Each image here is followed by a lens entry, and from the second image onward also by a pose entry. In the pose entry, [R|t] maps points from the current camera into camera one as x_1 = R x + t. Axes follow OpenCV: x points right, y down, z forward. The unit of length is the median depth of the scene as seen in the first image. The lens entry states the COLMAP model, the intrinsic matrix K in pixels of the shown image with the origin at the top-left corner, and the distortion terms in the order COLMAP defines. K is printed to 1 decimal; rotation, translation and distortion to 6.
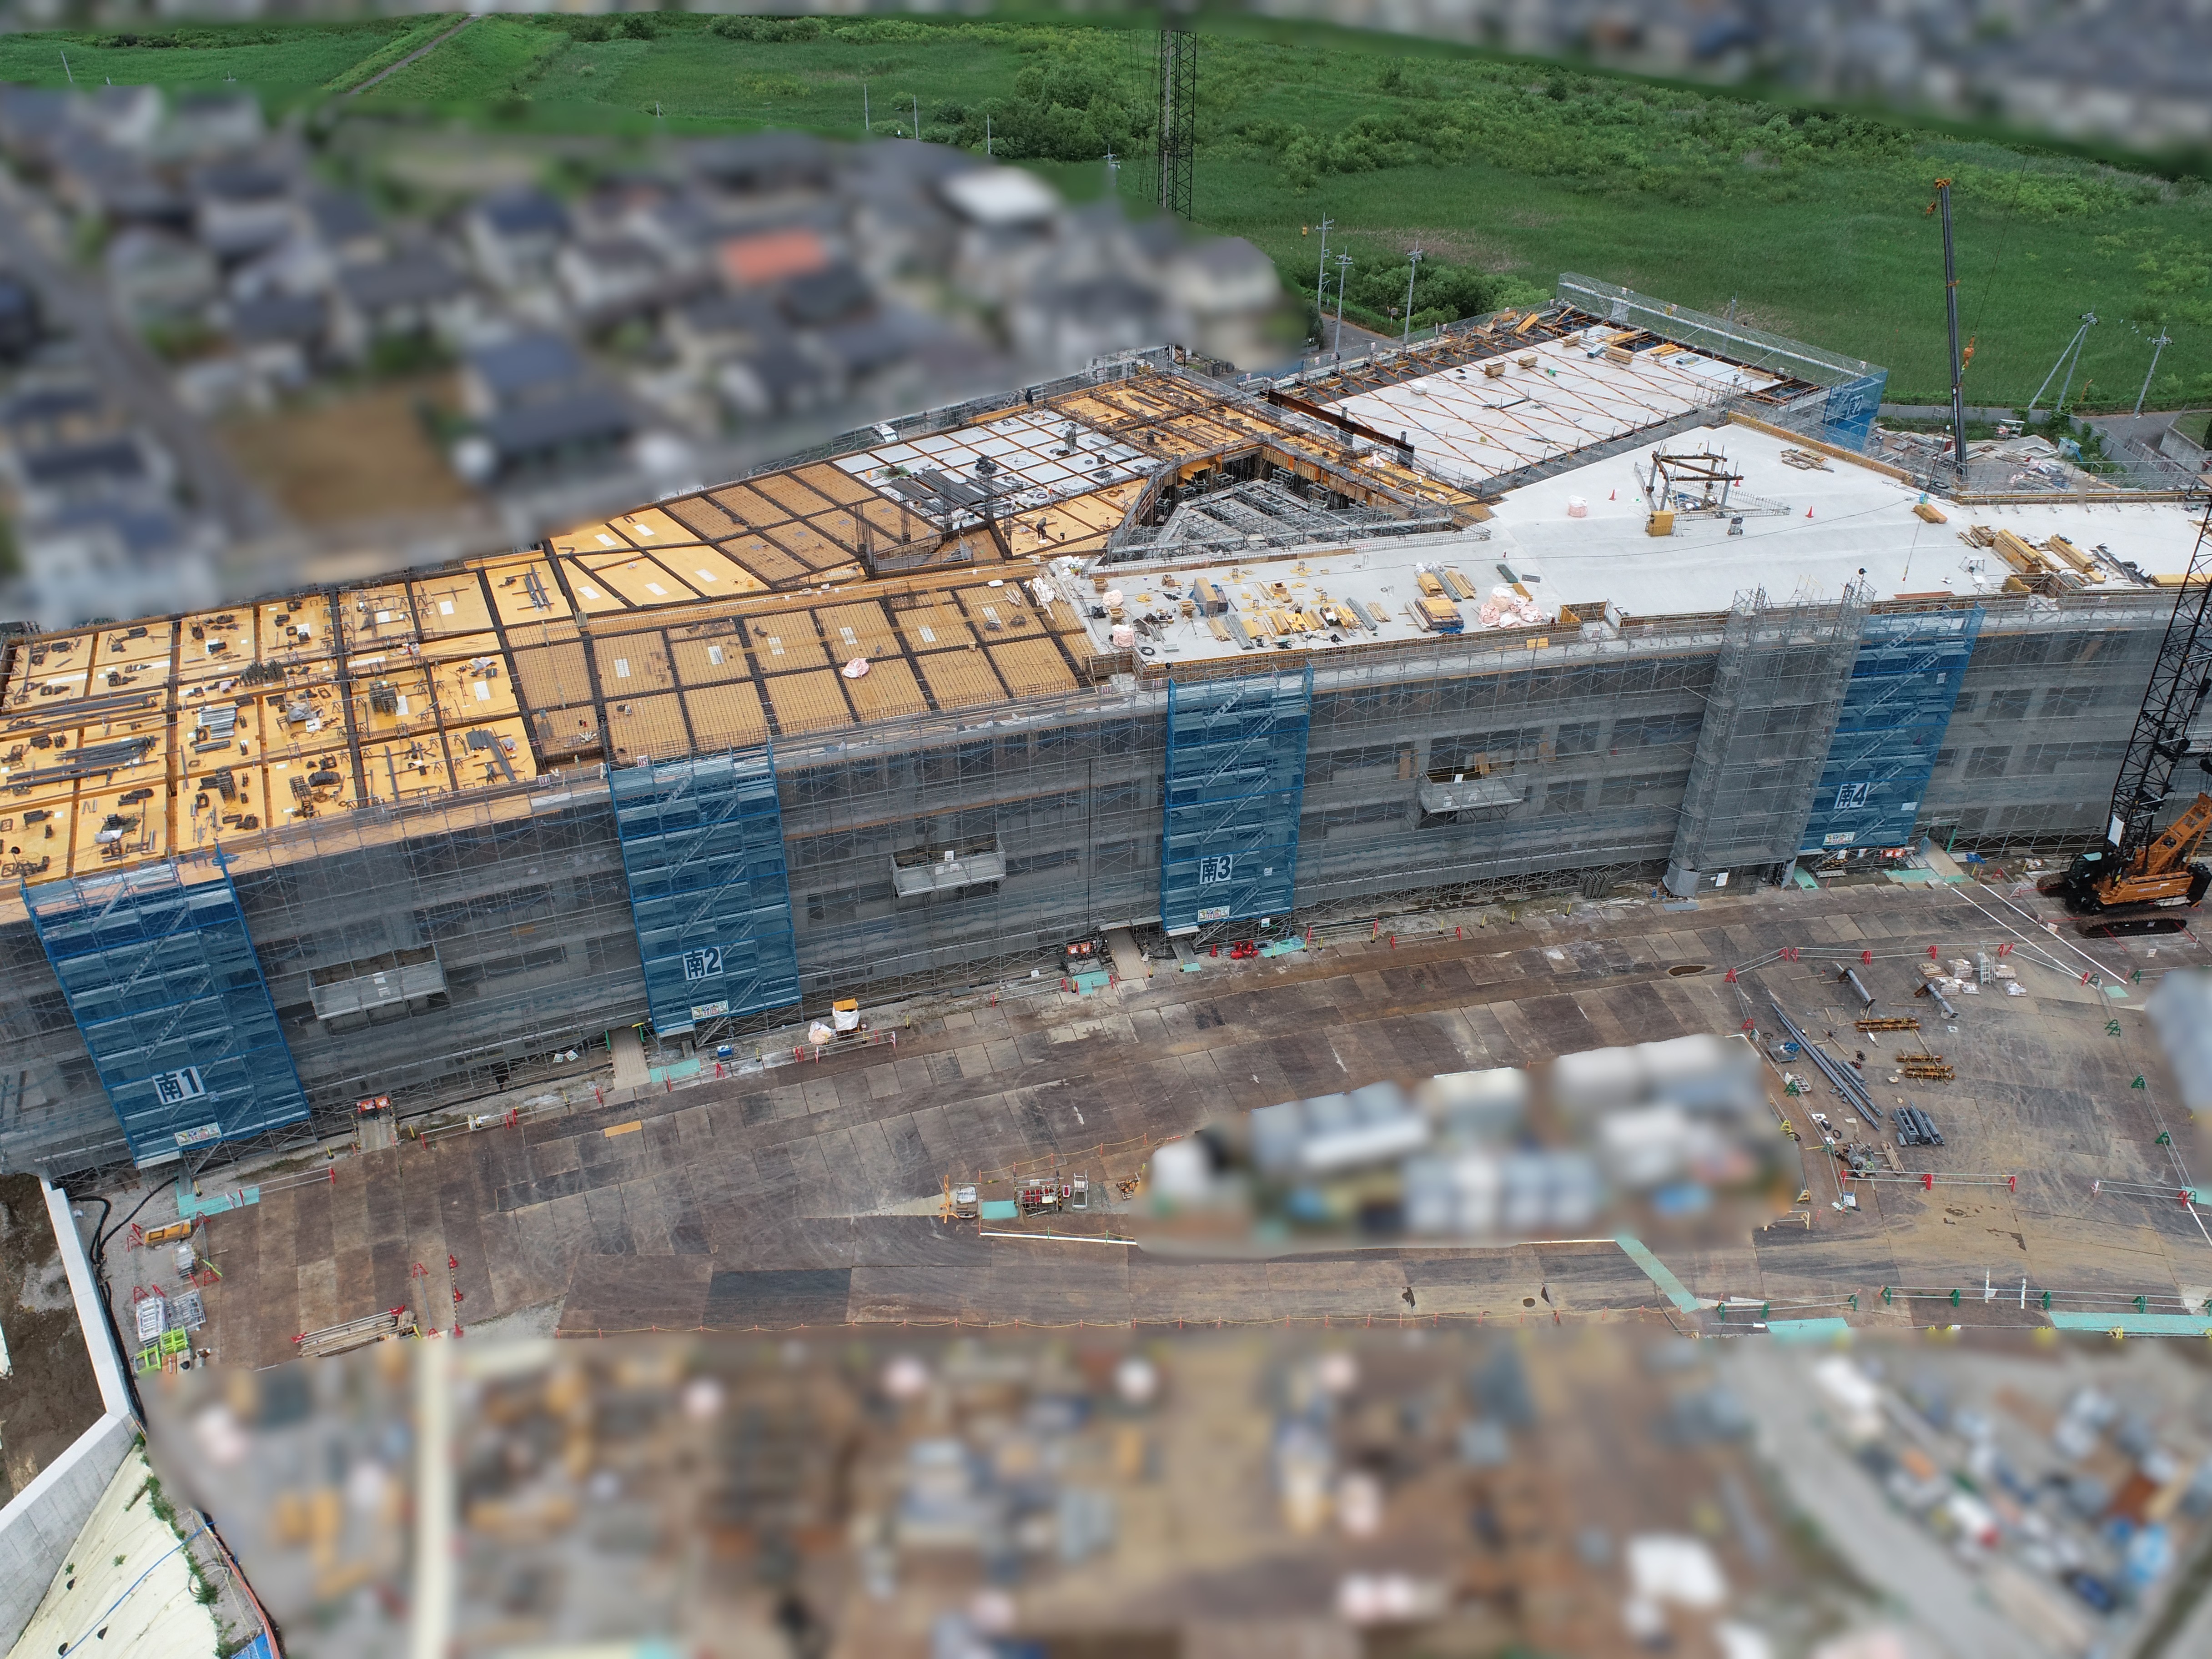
lens RADIAL K [[1679.2, 0, 1106.0], [0, 1679.2, 829.5], [0, 0, 1]] dist [-0.009642, 0.002283]
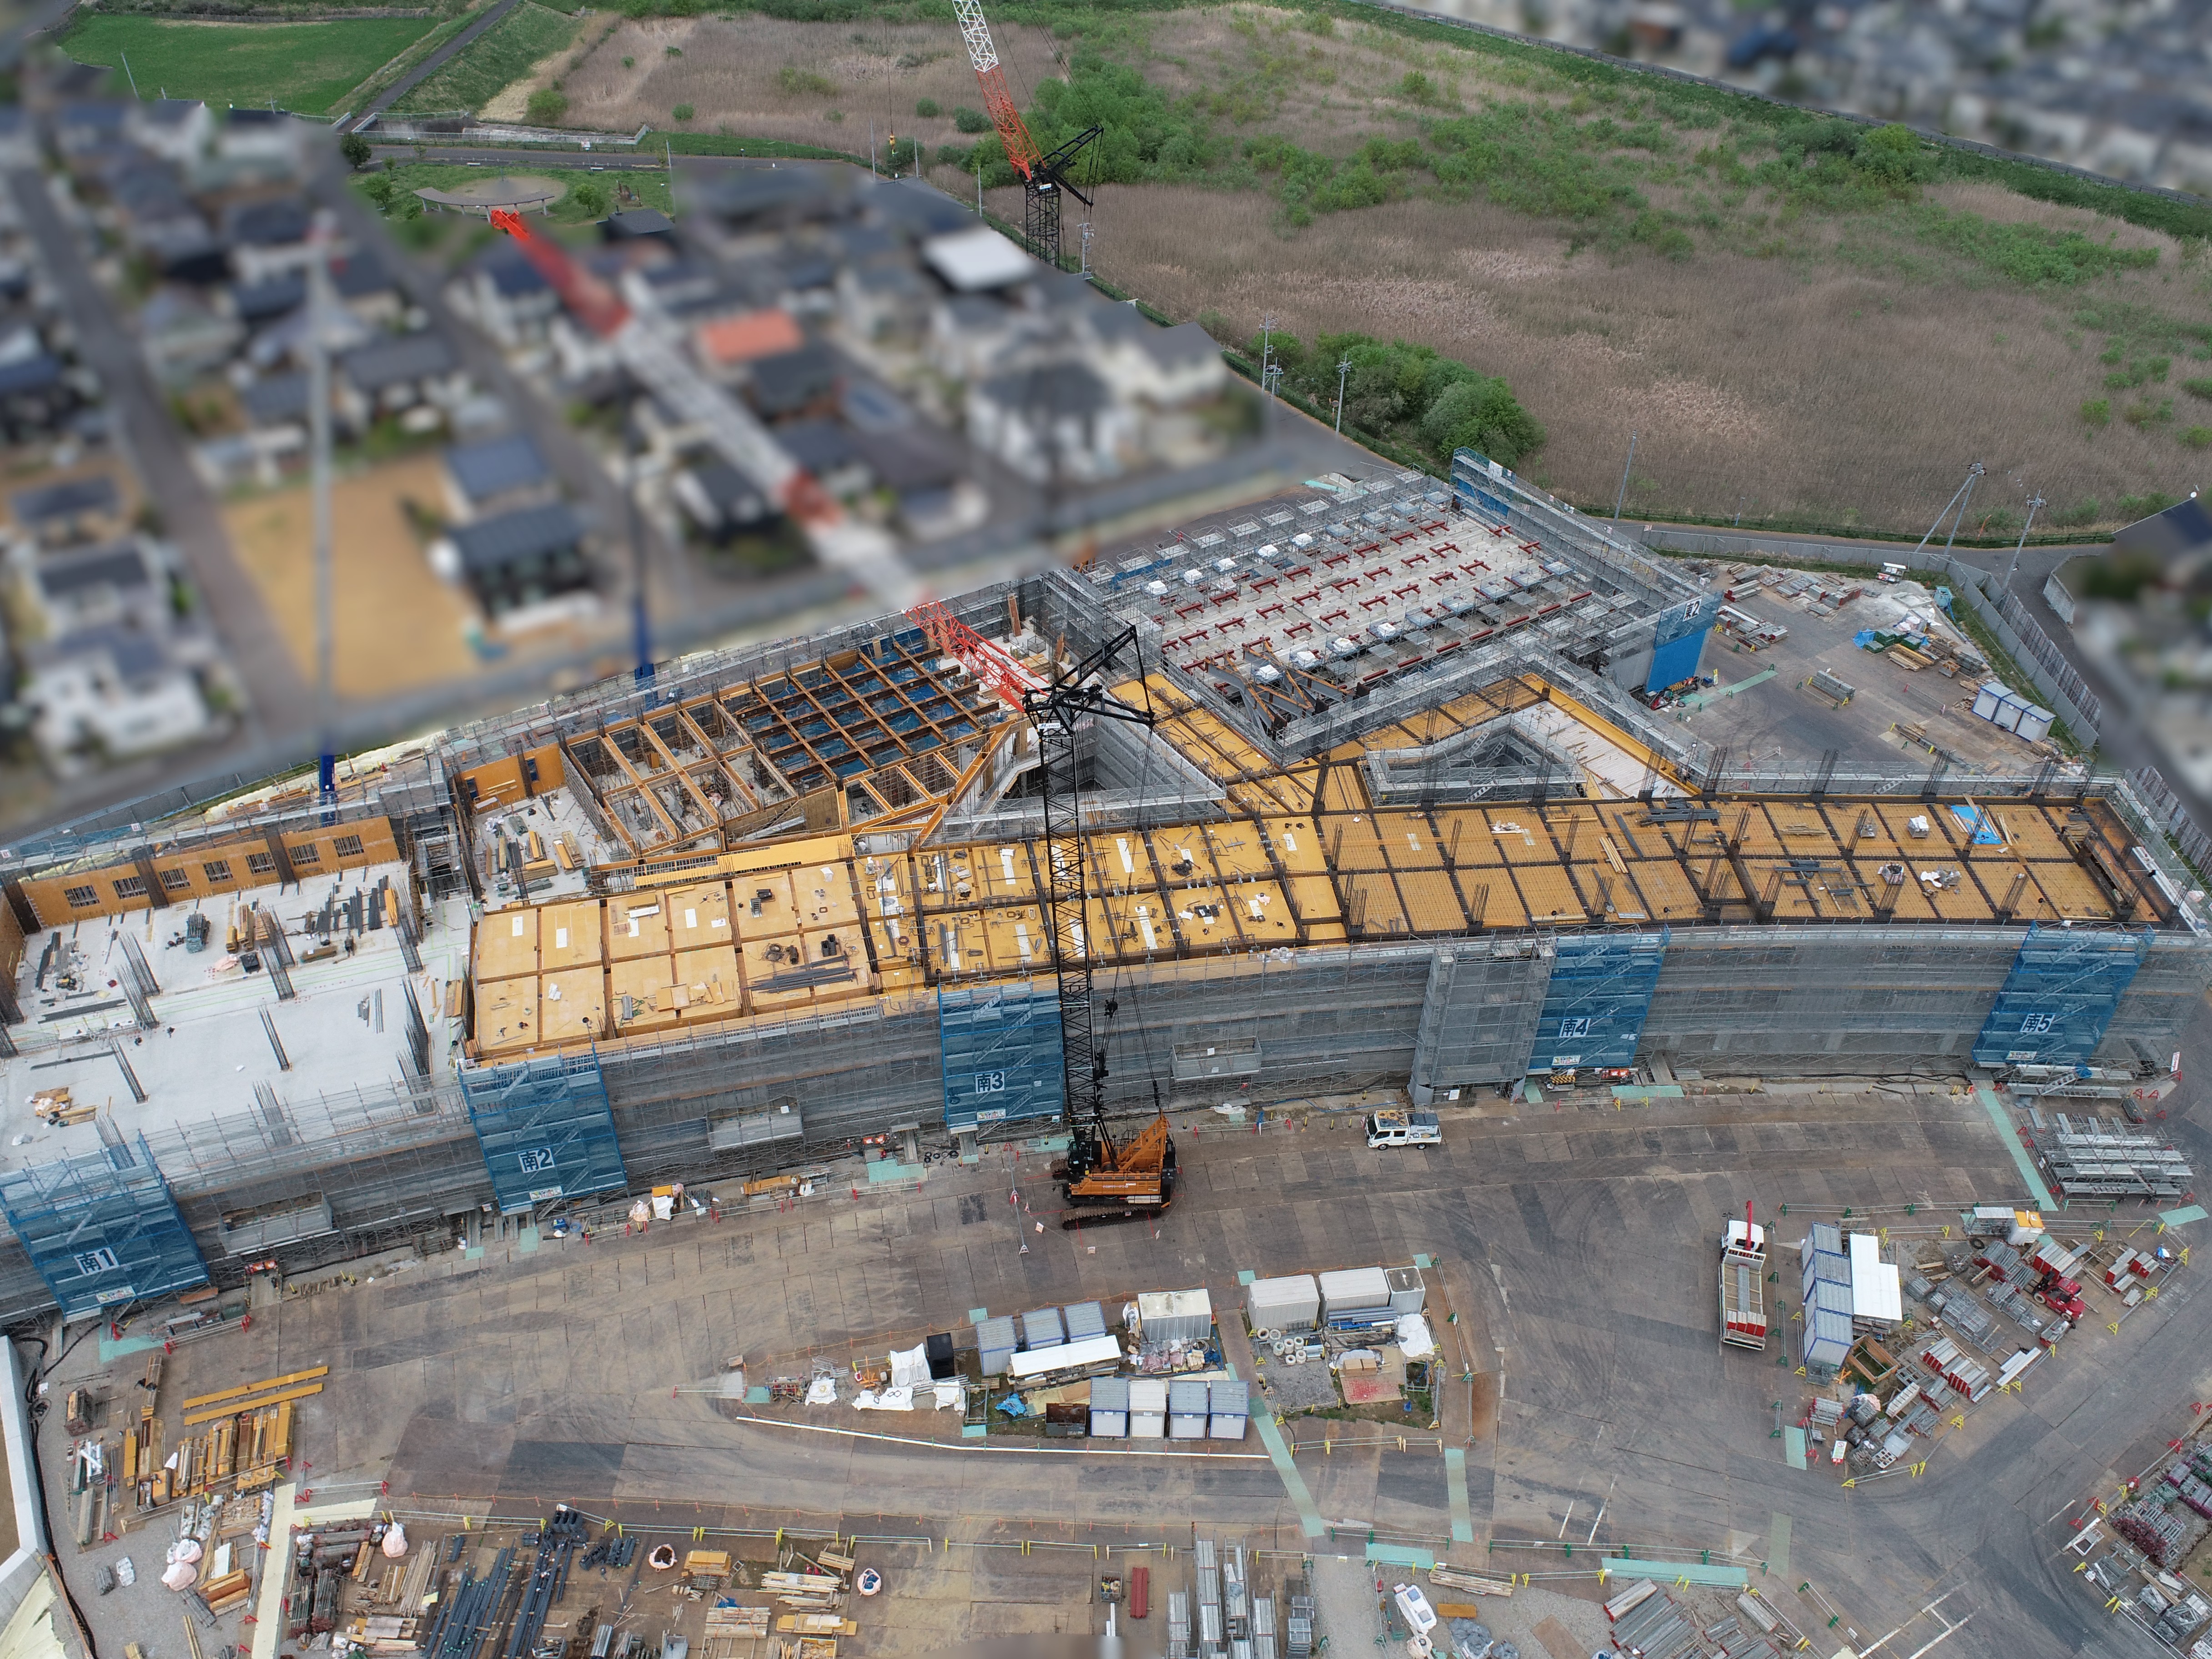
lens RADIAL K [[1679.2, 0, 1106.0], [0, 1679.2, 829.5], [0, 0, 1]] dist [-0.009642, 0.002283]
pose [[0.997710, 0.045024, -0.050466, 0.180000], [-0.041398, 0.996636, 0.070734, -0.215980], [0.053481, -0.068482, 0.996218, -0.125909]]
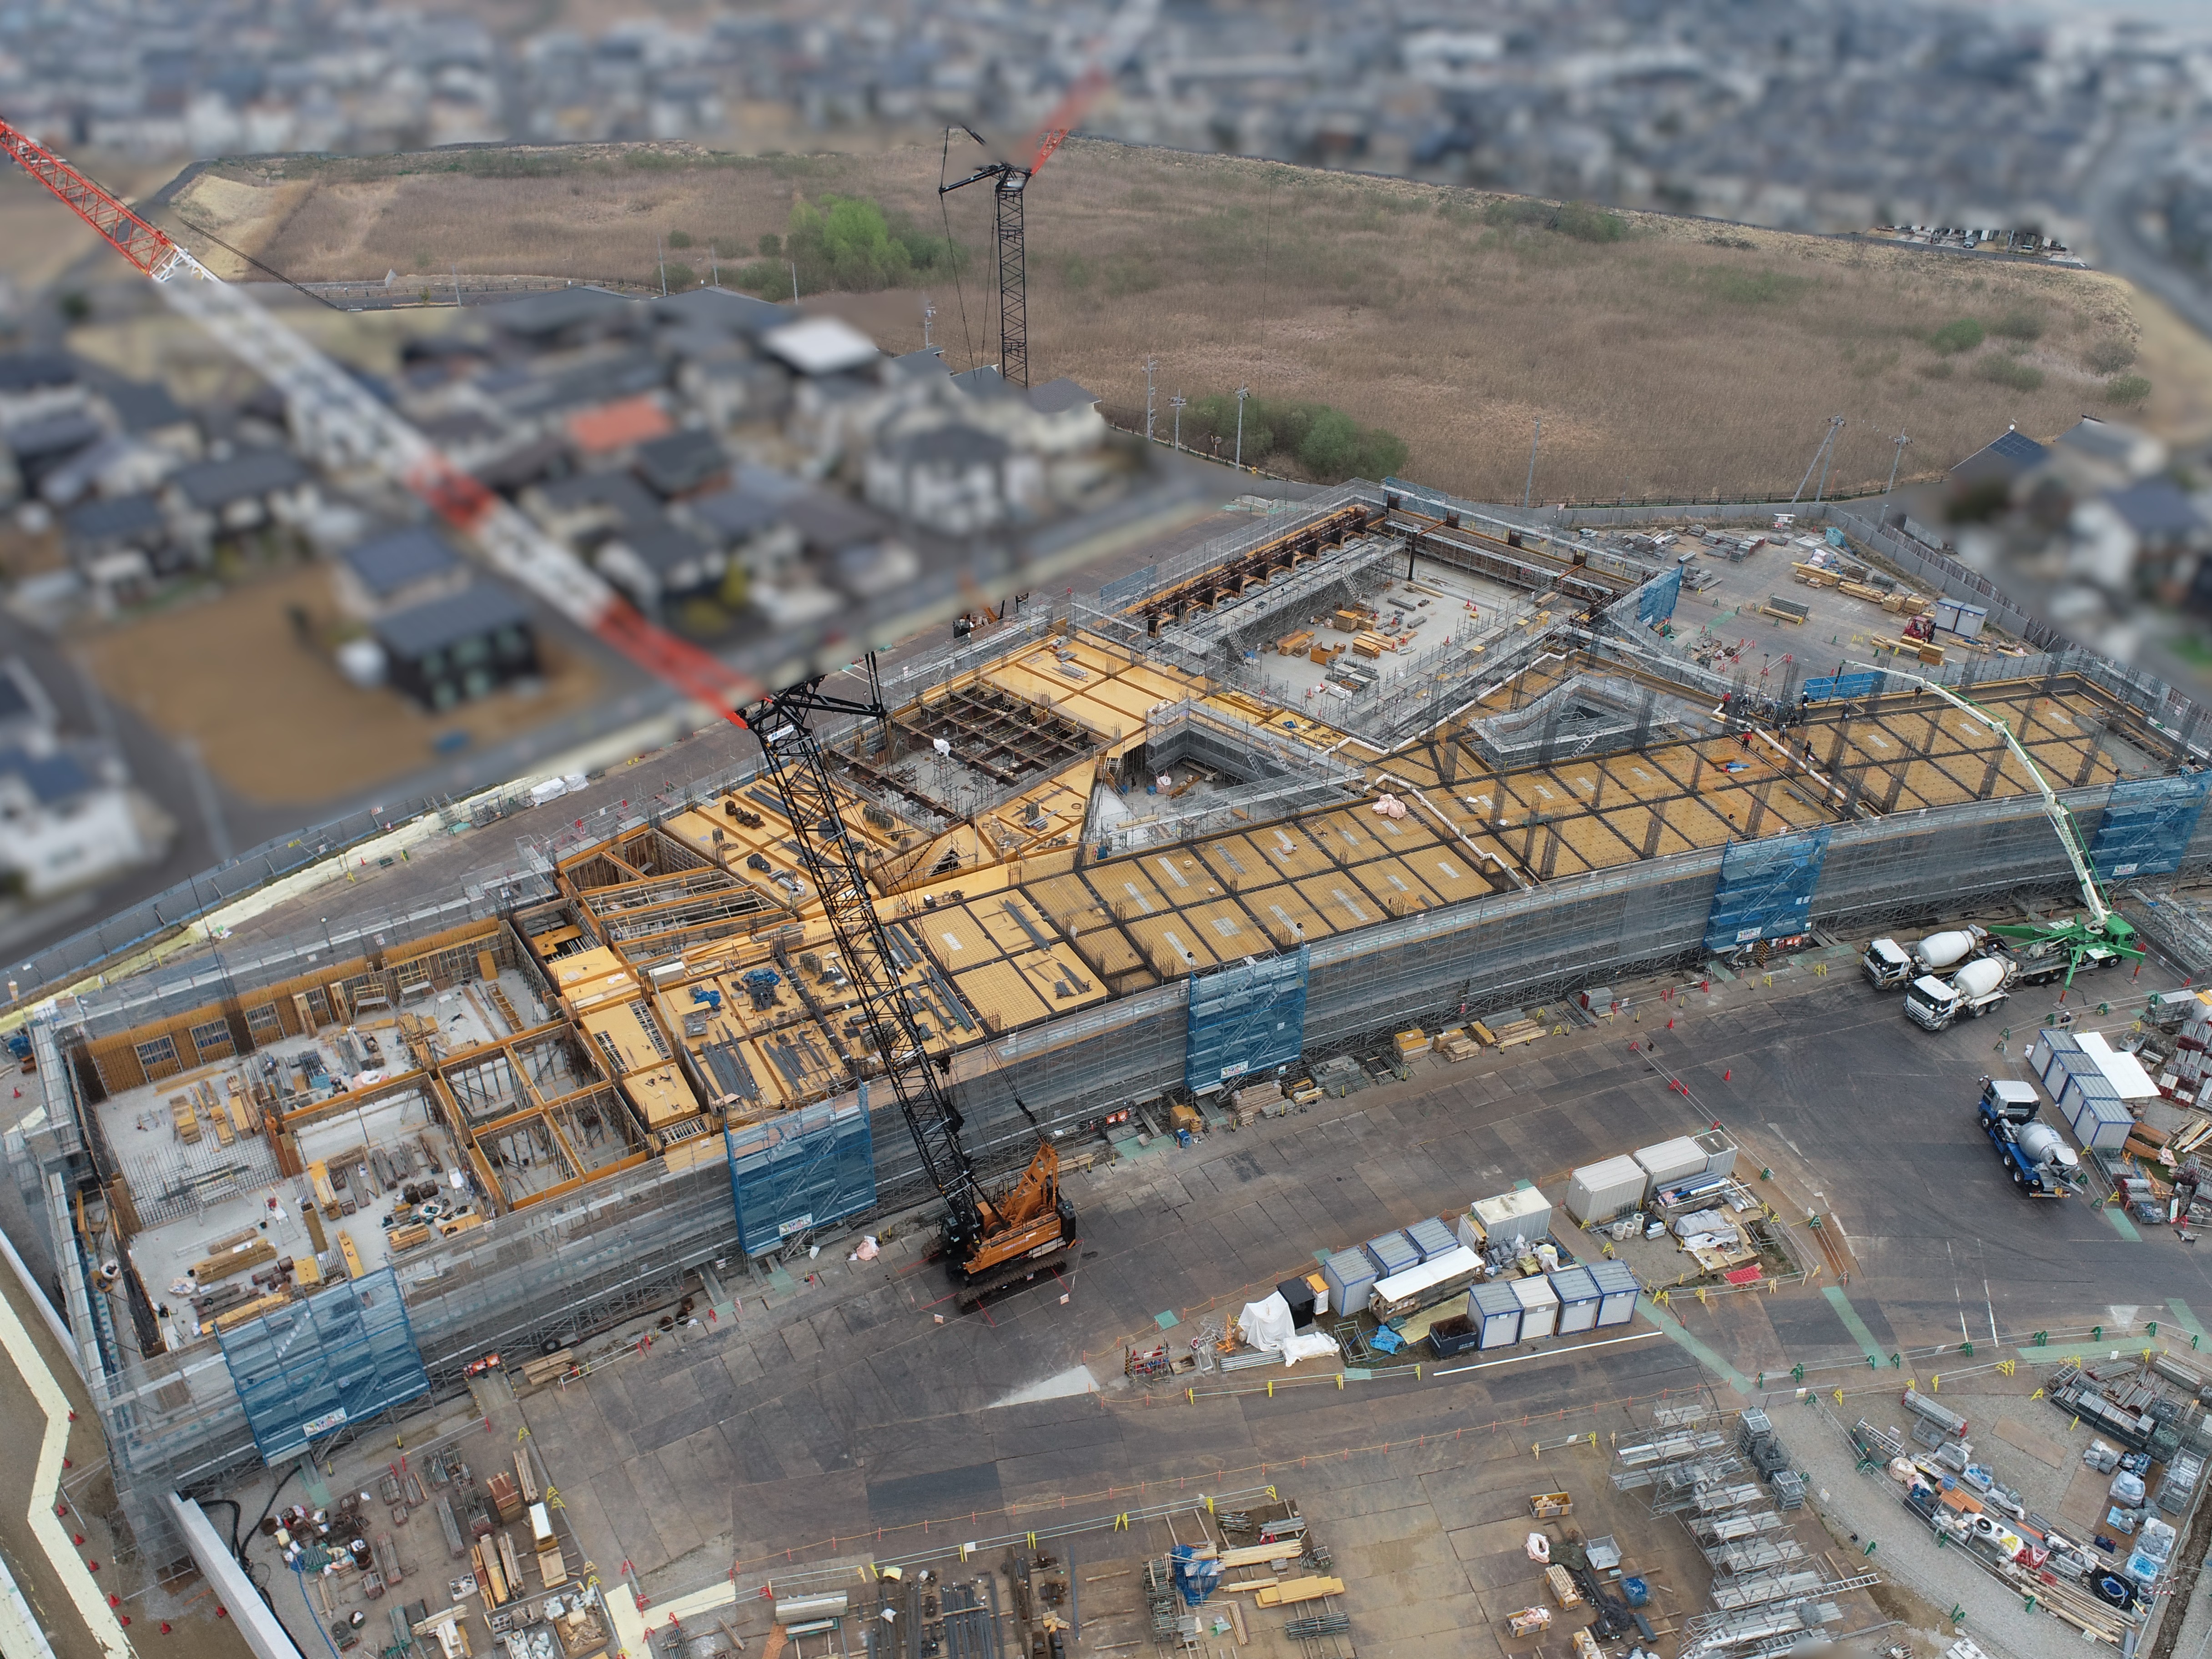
lens RADIAL K [[1679.2, 0, 1106.0], [0, 1679.2, 829.5], [0, 0, 1]] dist [-0.009642, 0.002283]
pose [[0.984346, -0.094472, 0.148790, -0.153518], [0.099734, 0.994612, -0.028296, -0.076544], [-0.145315, 0.042692, 0.988464, -0.062224]]
